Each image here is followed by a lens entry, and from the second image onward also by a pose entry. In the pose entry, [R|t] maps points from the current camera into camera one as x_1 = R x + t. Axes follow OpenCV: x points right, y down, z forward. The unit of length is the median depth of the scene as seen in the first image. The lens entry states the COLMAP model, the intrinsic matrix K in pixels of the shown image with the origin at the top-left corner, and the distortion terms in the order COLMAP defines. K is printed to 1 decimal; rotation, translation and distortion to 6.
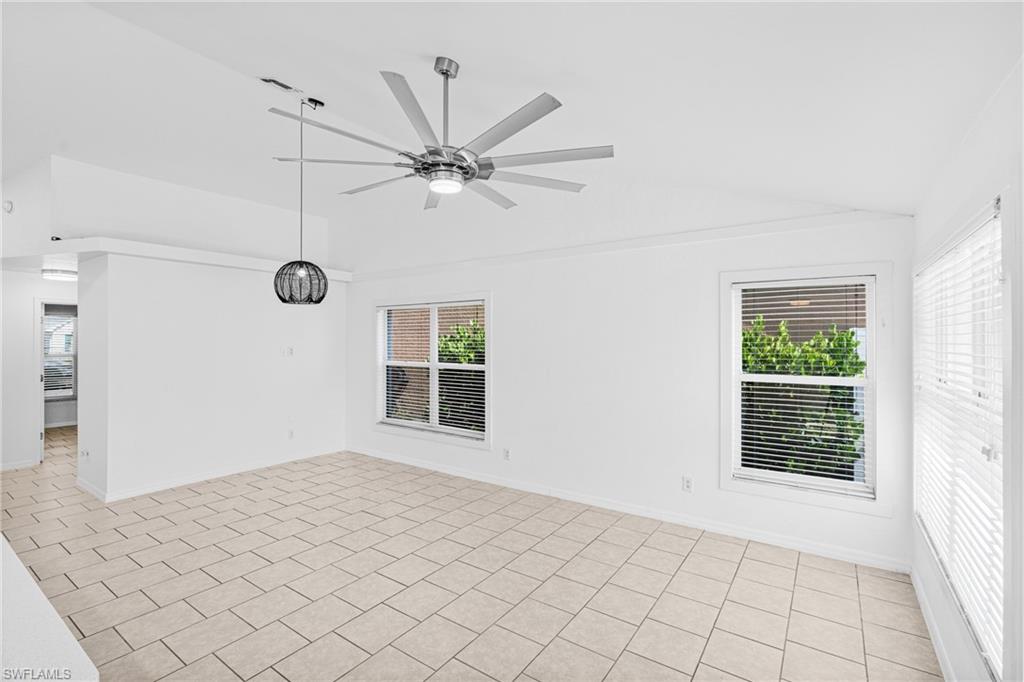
lens RADIAL K [[462.6, 0, 510.8], [0, 462.6, 344.8], [0, 0, 1]] dist [-0.009847, 0.001171]
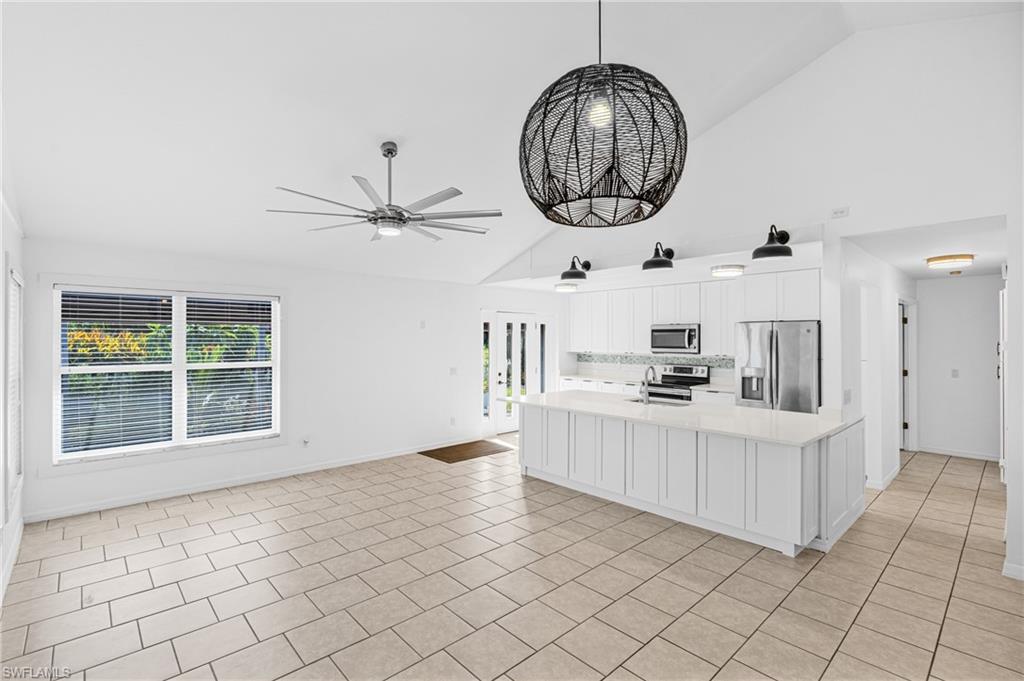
lens RADIAL K [[462.6, 0, 510.5], [0, 462.6, 335.1], [0, 0, 1]] dist [-0.009847, 0.001171]
pose [[-0.977558, -0.008150, 0.210509, -0.459482], [-0.007816, 0.999967, 0.002418, -0.012382], [-0.210521, 0.000719, -0.977589, 1.309535]]
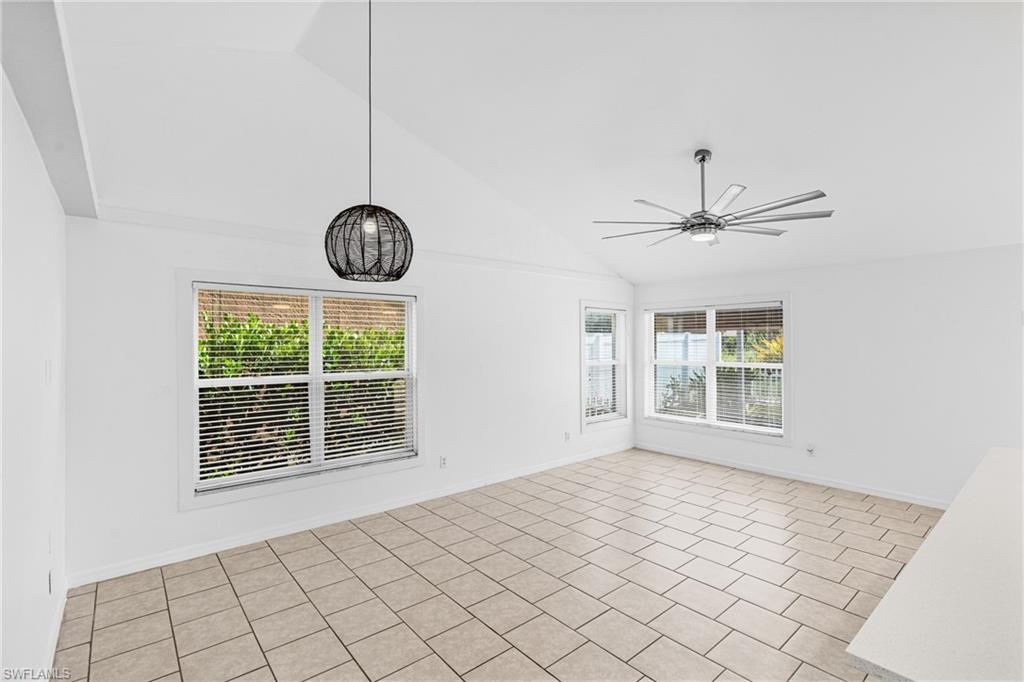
lens RADIAL K [[462.6, 0, 513.4], [0, 462.6, 343.8], [0, 0, 1]] dist [-0.009847, 0.001171]
pose [[0.265126, -0.006220, 0.964194, -0.961190], [0.016884, 0.999856, 0.001807, -0.003727], [-0.964066, 0.015801, 0.265193, 0.664874]]
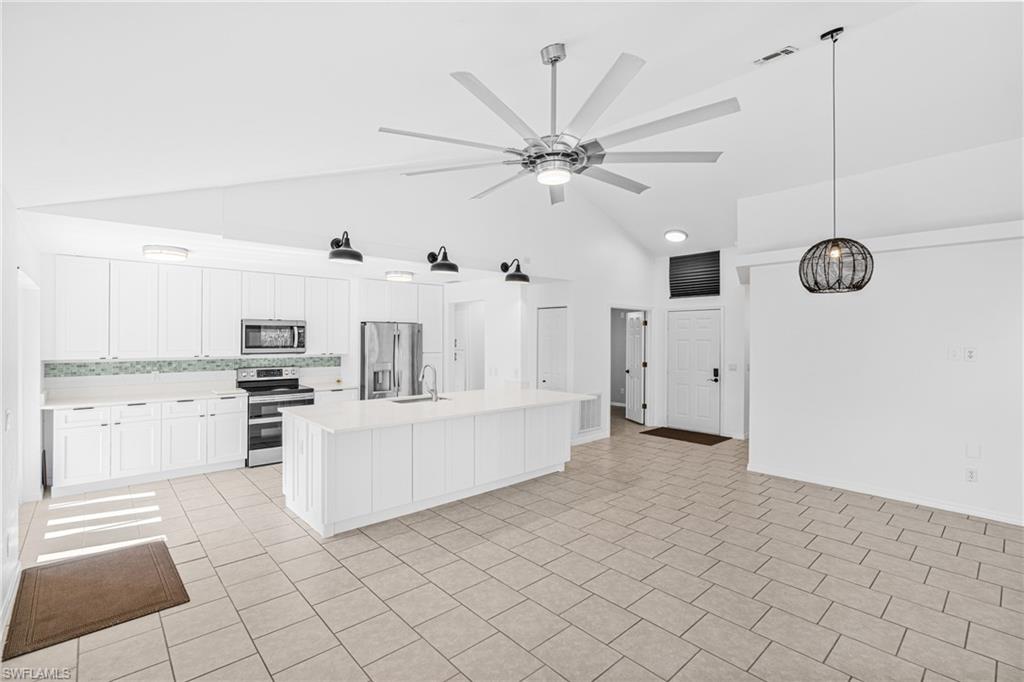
lens RADIAL K [[462.6, 0, 502.2], [0, 462.6, 339.3], [0, 0, 1]] dist [-0.009847, 0.001171]
pose [[-0.249484, 0.000486, -0.968379, 0.460071], [-0.009807, 0.999947, 0.003028, -0.003825], [0.968329, 0.010252, -0.249466, 0.636257]]
